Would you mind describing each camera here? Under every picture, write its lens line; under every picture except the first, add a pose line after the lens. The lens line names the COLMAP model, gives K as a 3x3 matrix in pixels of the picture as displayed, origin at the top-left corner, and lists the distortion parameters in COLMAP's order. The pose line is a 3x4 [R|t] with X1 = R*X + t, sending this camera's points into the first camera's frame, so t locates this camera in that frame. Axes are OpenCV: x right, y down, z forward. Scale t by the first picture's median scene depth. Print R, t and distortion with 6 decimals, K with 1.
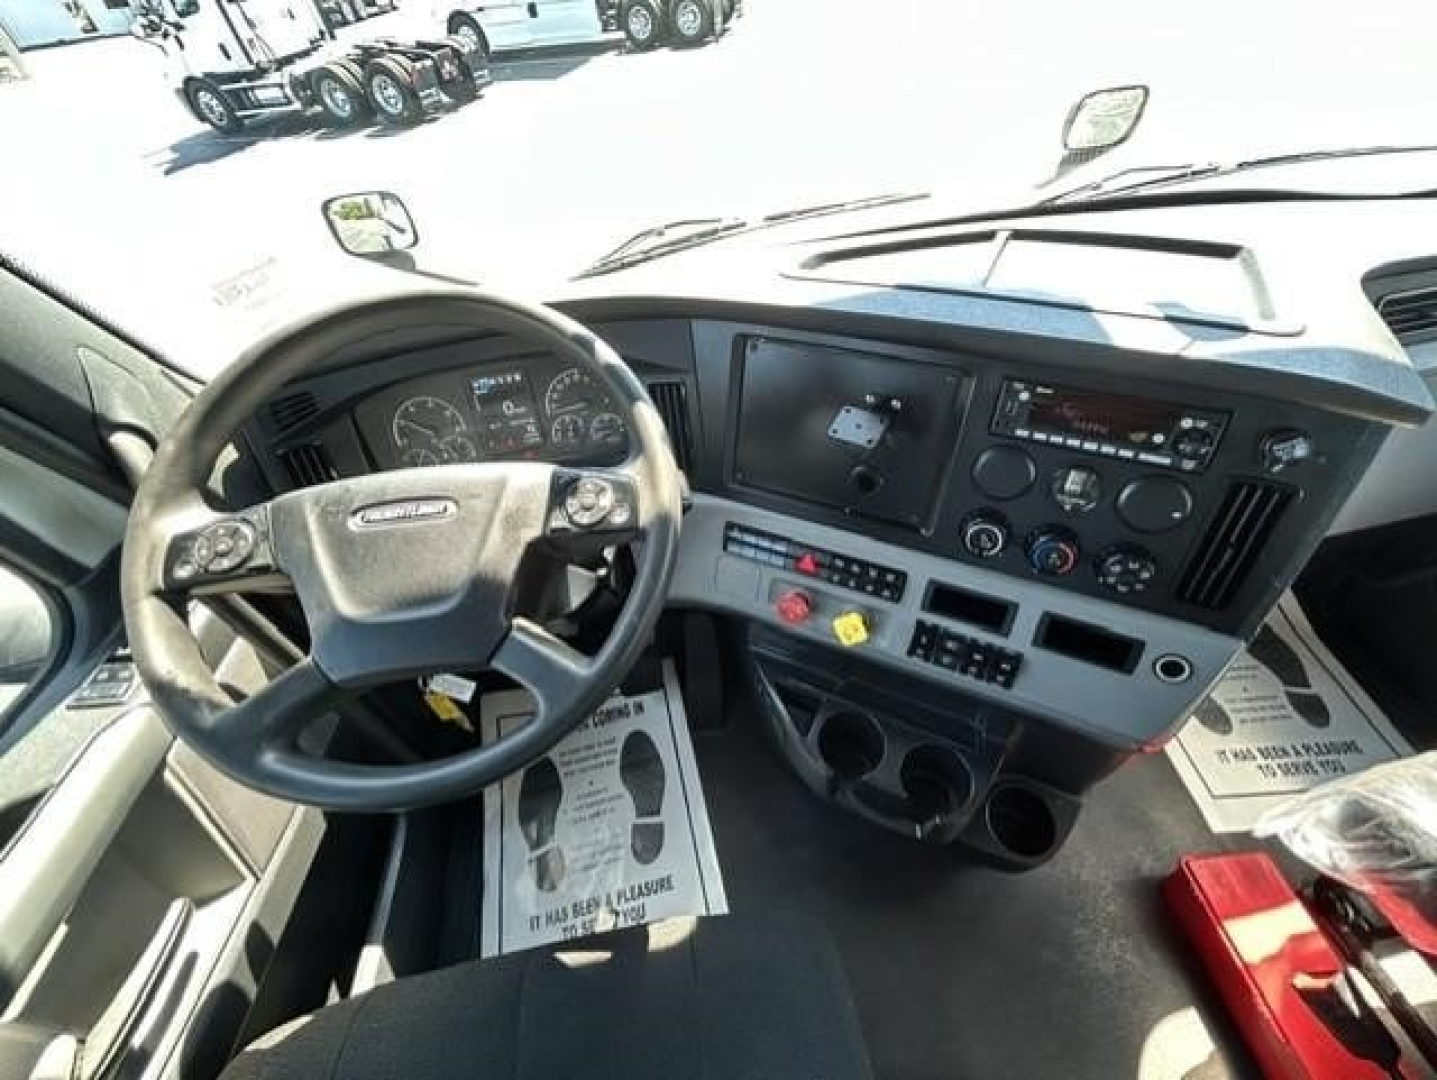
lens RADIAL K [[580.3, 0, 720.0], [0, 580.3, 534.7], [0, 0, 1]] dist [0.001310, -0.000608]
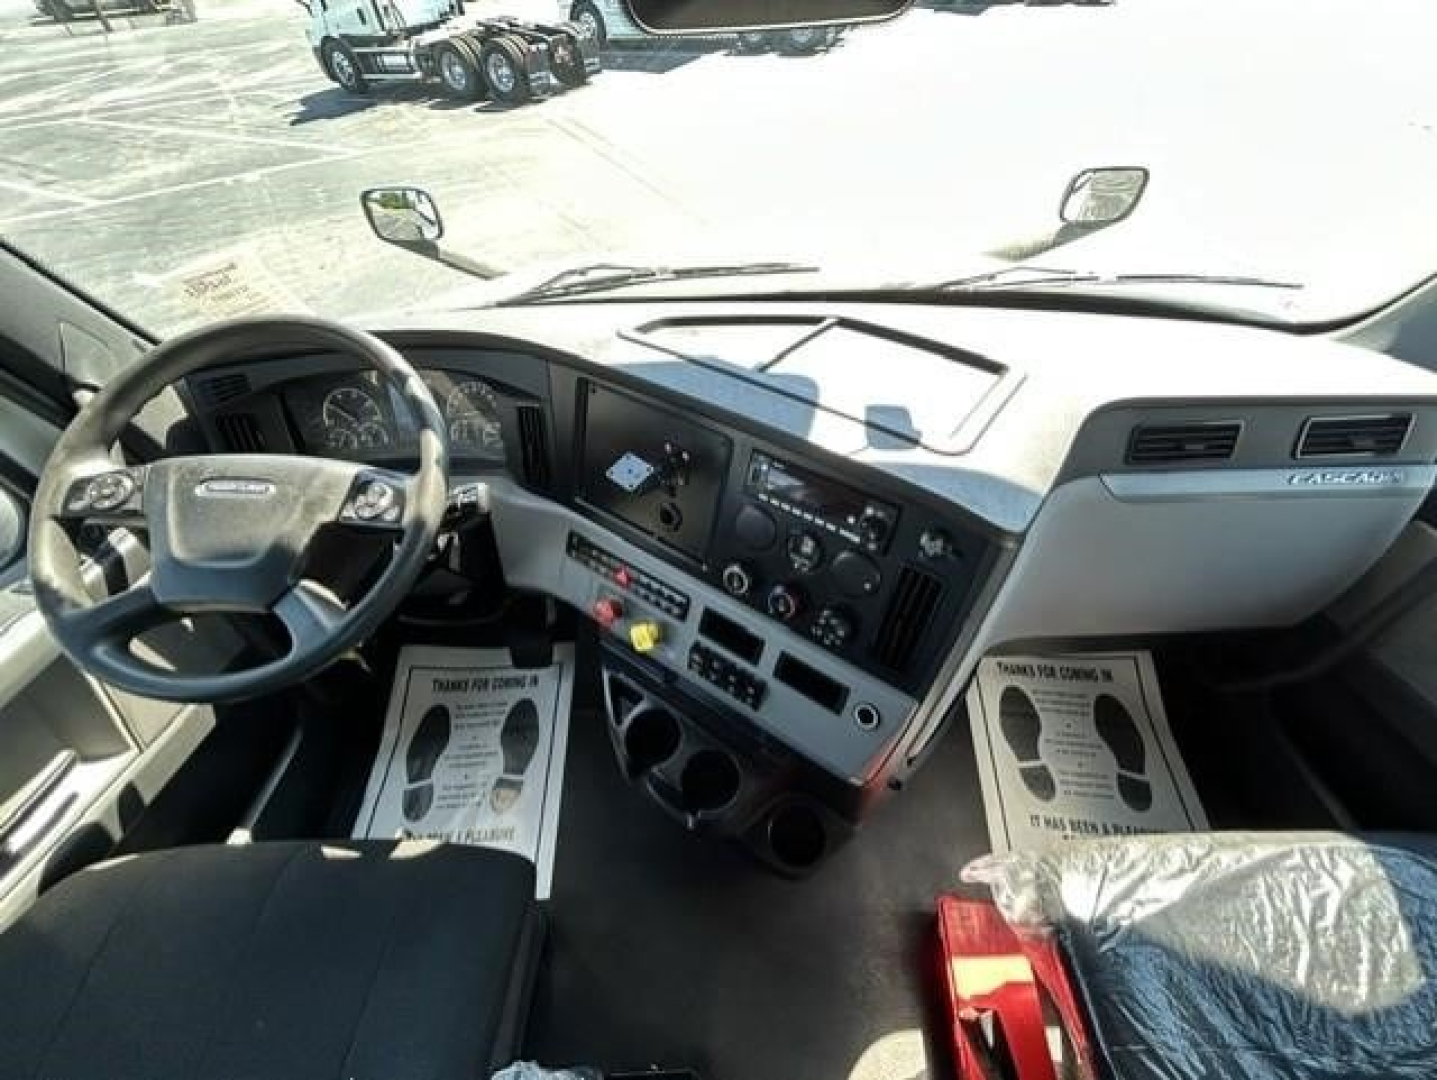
lens RADIAL K [[580.3, 0, 720.0], [0, 580.3, 534.7], [0, 0, 1]] dist [0.001310, -0.000608]
pose [[0.984498, 0.159266, -0.073468, 0.380506], [-0.159287, 0.987216, 0.005614, -0.065744], [0.073423, 0.006176, 0.997282, -0.141072]]
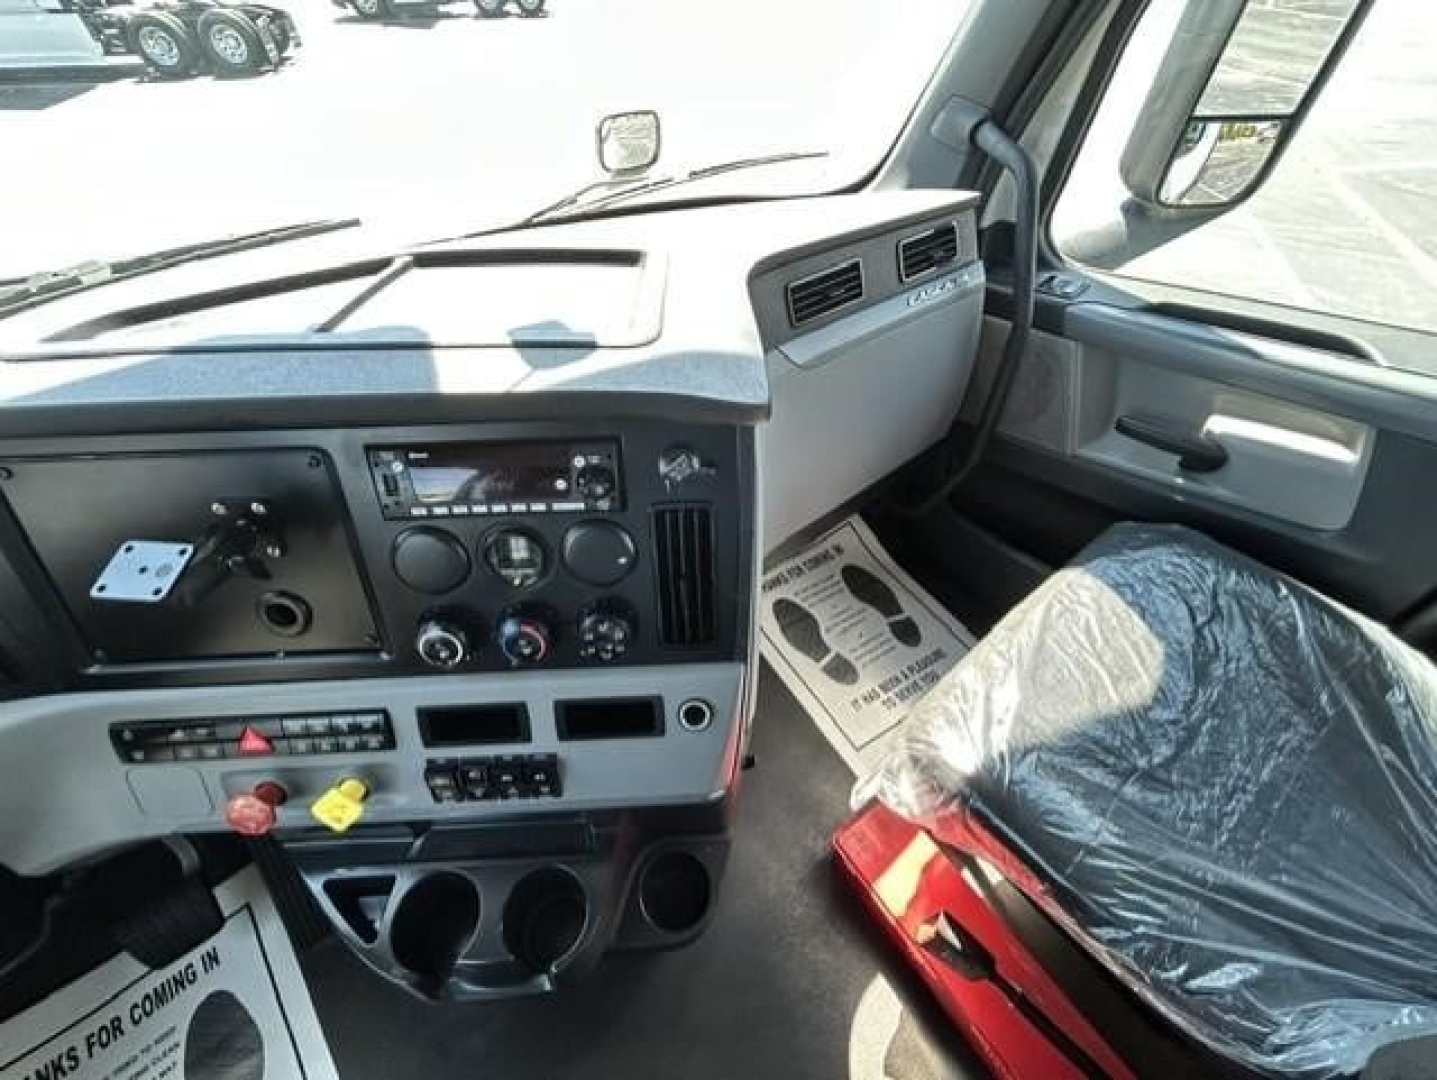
lens RADIAL K [[580.3, 0, 720.0], [0, 580.3, 534.7], [0, 0, 1]] dist [0.001310, -0.000608]
pose [[0.868973, -0.286221, 0.403687, 0.391487], [0.302360, 0.952873, 0.024745, -0.032228], [-0.391745, 0.100556, 0.914563, 0.103949]]
